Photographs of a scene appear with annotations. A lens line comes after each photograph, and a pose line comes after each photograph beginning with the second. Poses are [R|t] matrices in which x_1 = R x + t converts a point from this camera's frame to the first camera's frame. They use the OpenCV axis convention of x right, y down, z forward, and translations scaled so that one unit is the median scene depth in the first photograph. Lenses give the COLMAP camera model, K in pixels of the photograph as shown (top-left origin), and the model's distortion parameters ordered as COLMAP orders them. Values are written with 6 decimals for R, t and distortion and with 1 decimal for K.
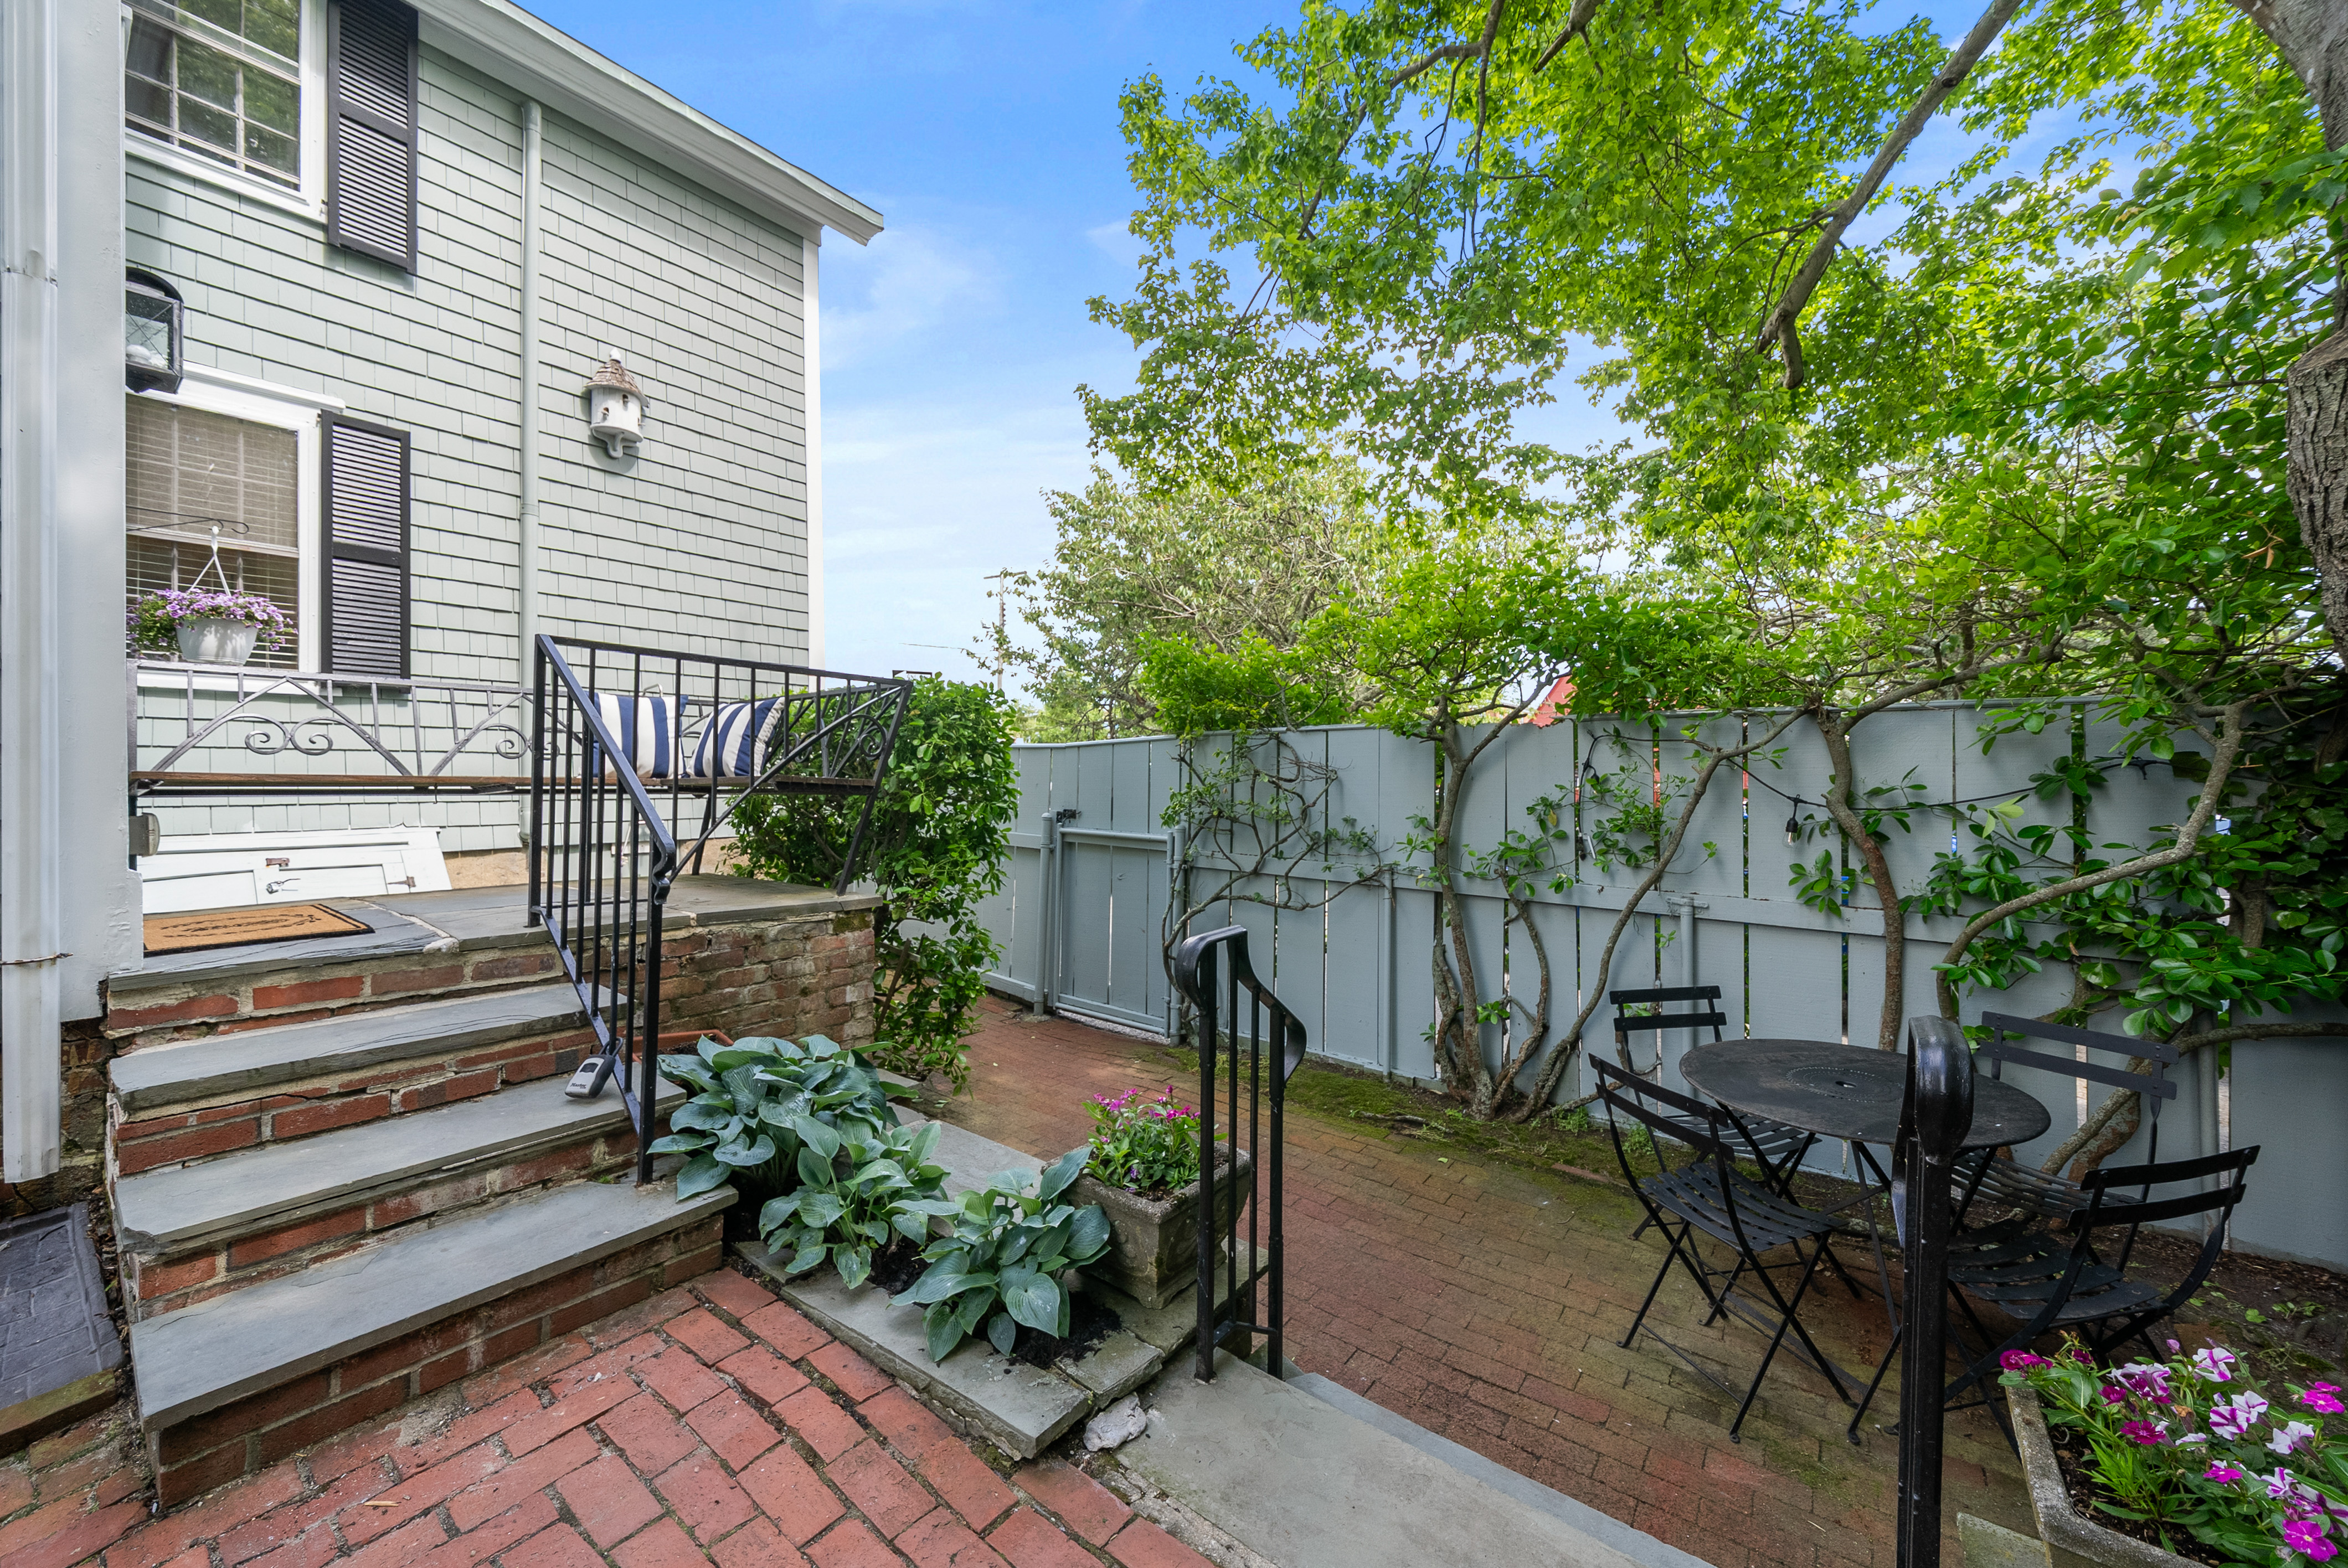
lens RADIAL K [[877.9, 0, 1168.1], [0, 877.9, 770.8], [0, 0, 1]] dist [-0.000508, 0.000019]
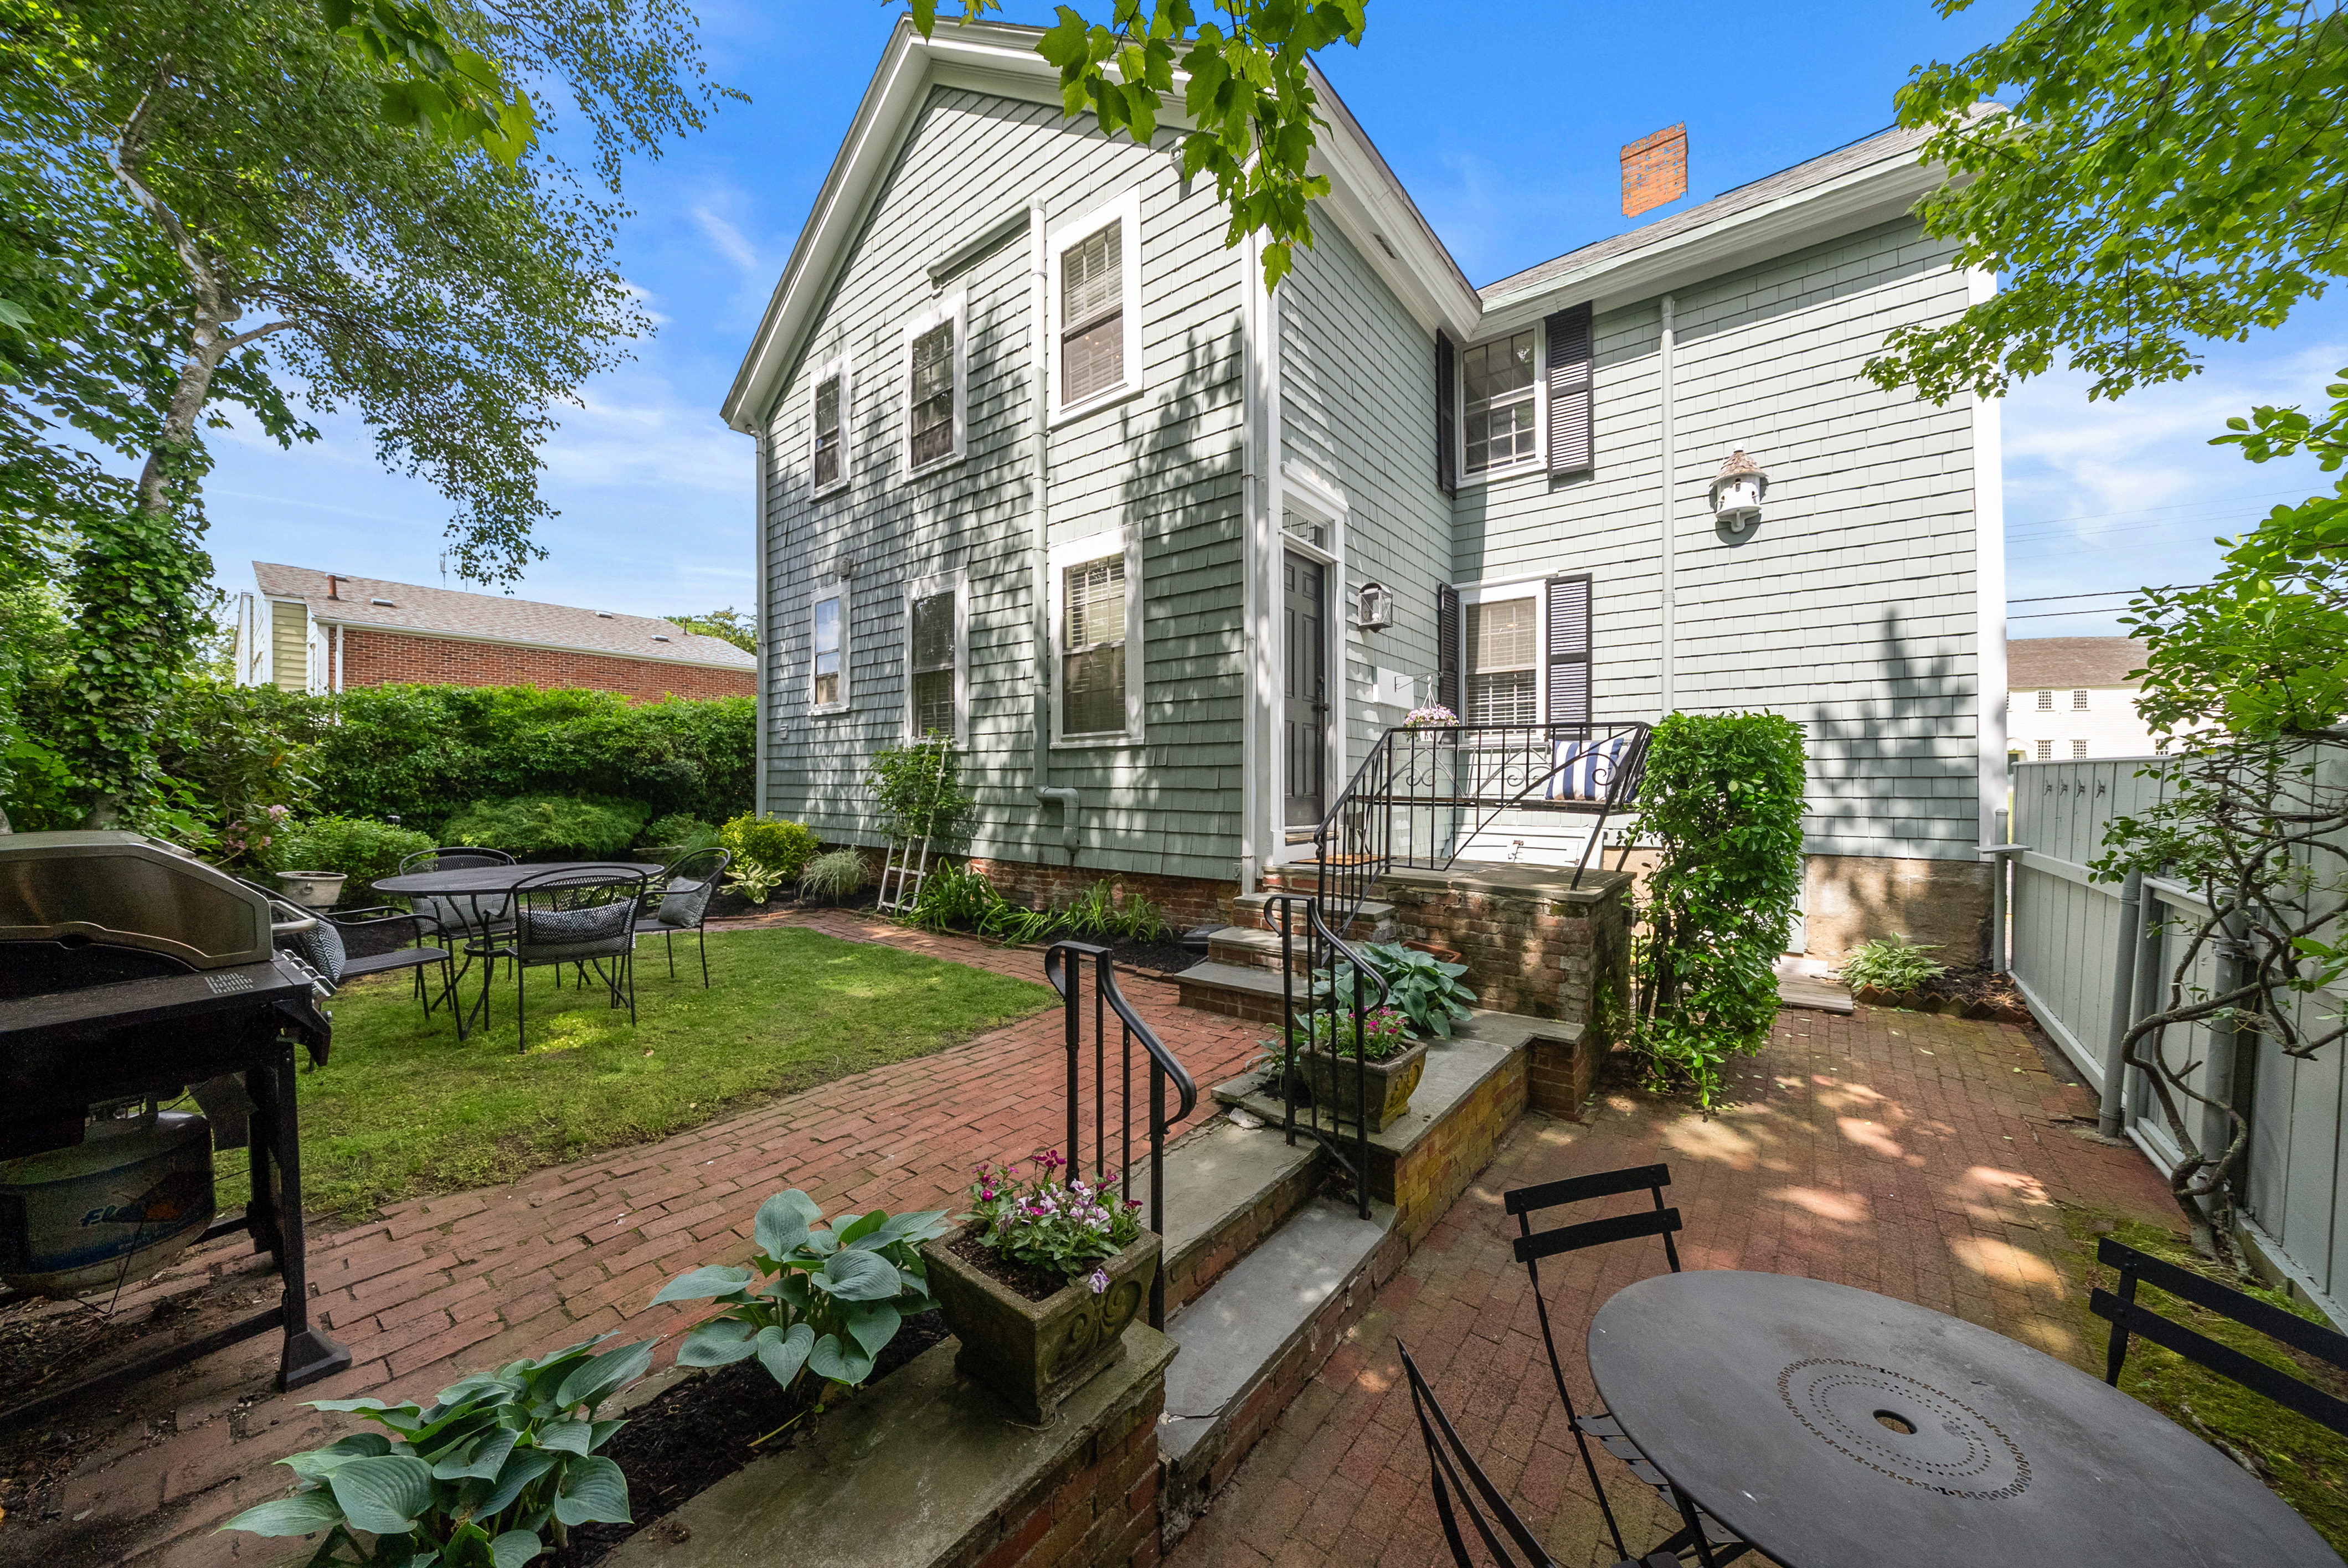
lens RADIAL K [[798.5, 0, 1174.2], [0, 798.5, 788.0], [0, 0, 1]] dist [-0.000004, 0.000004]
pose [[-0.001465, -0.000458, -0.999999, 0.582606], [-0.005150, 0.999987, -0.000451, -0.001973], [0.999986, 0.005149, -0.001468, 0.285824]]
